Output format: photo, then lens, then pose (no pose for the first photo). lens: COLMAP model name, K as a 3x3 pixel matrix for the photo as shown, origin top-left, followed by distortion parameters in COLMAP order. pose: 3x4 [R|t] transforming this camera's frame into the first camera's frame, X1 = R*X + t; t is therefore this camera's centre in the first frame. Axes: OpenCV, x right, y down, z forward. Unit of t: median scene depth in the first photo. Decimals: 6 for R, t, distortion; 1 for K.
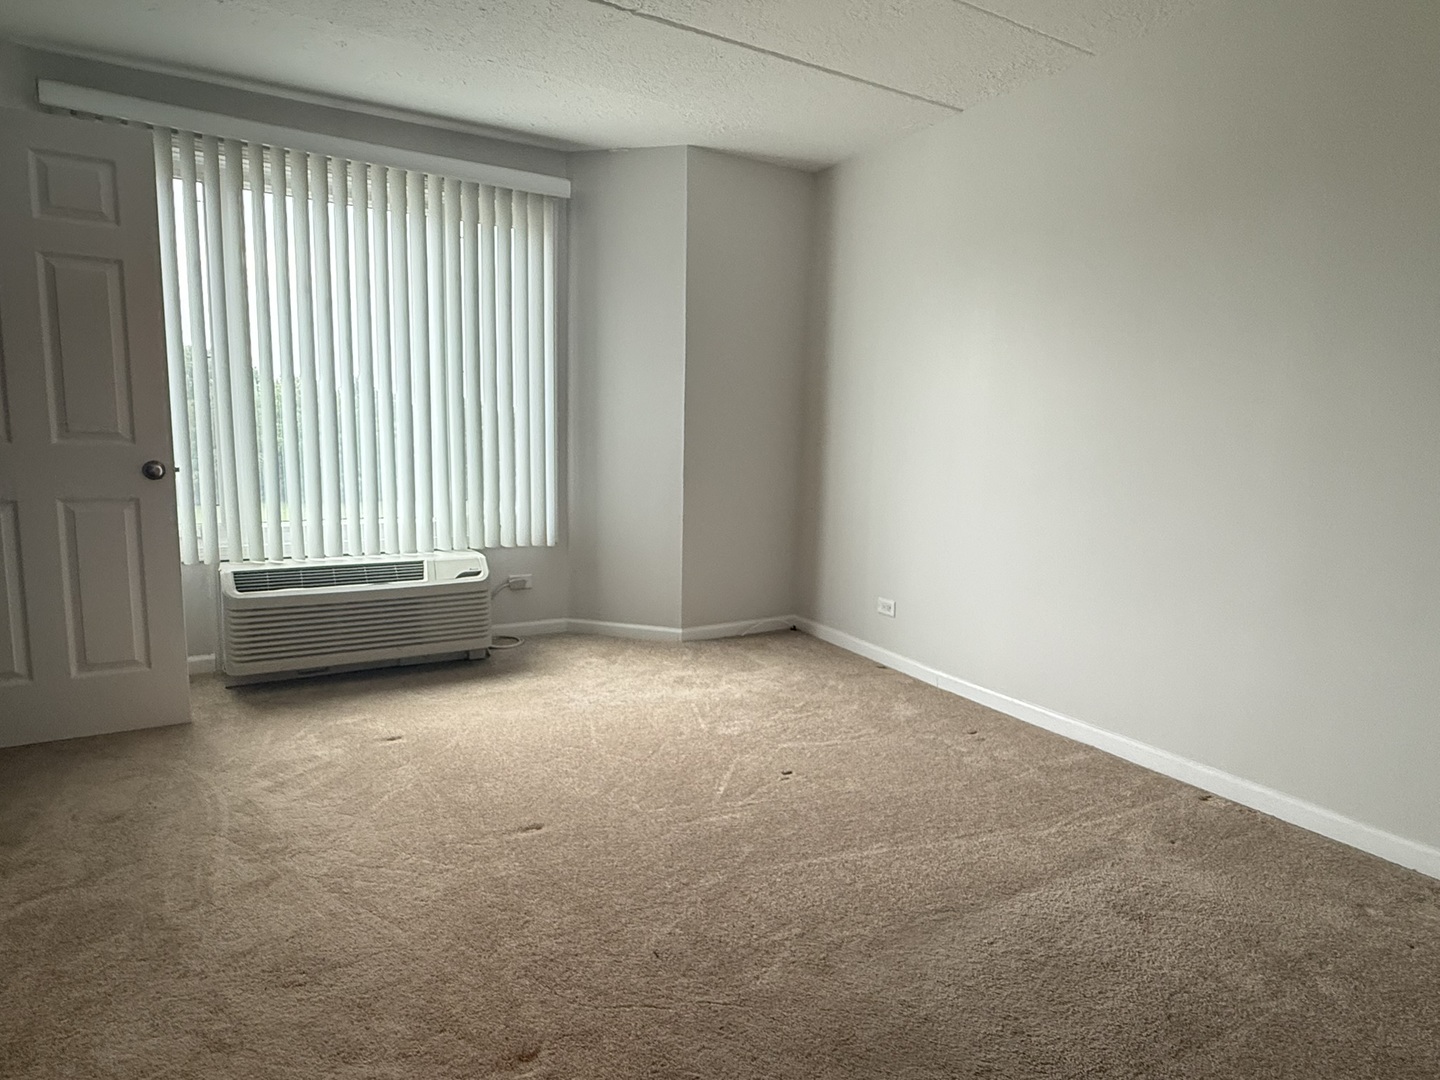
lens RADIAL K [[812.0, 0, 720.0], [0, 812.0, 540.0], [0, 0, 1]] dist [-0.000987, -0.000185]
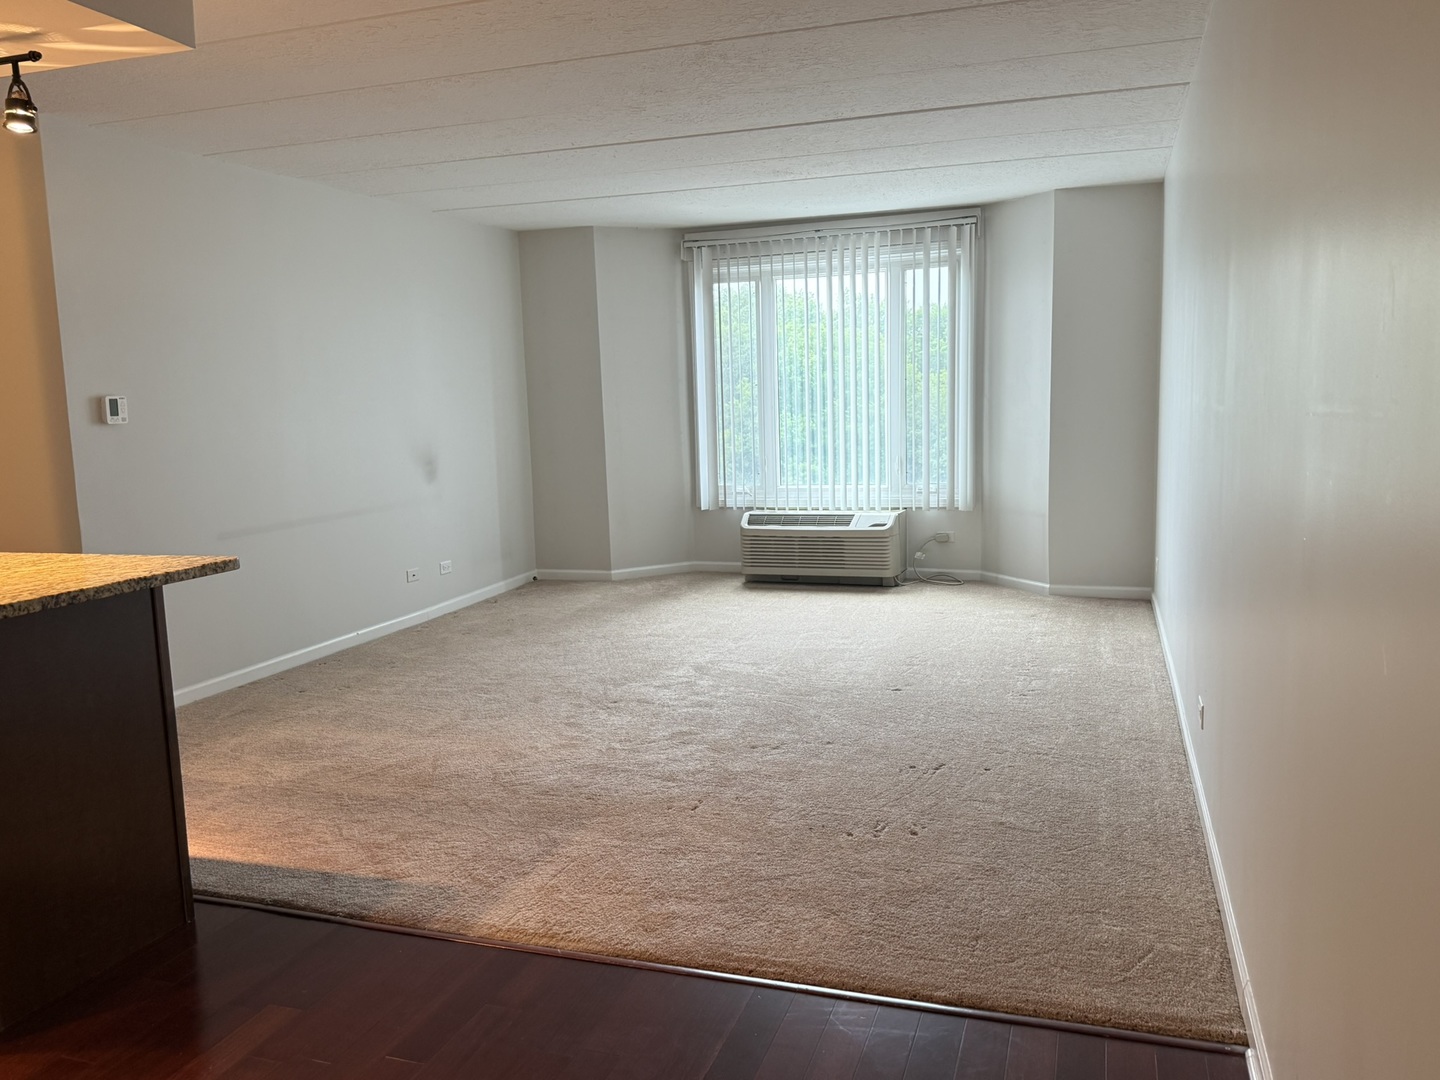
lens RADIAL K [[1126.0, 0, 720.0], [0, 1126.0, 540.0], [0, 0, 1]] dist [0.000370, 0.000376]
pose [[0.654907, 0.068151, -0.752631, 1.009642], [-0.049413, 0.997656, 0.047341, -0.012236], [0.754093, 0.006186, 0.656739, -0.524676]]
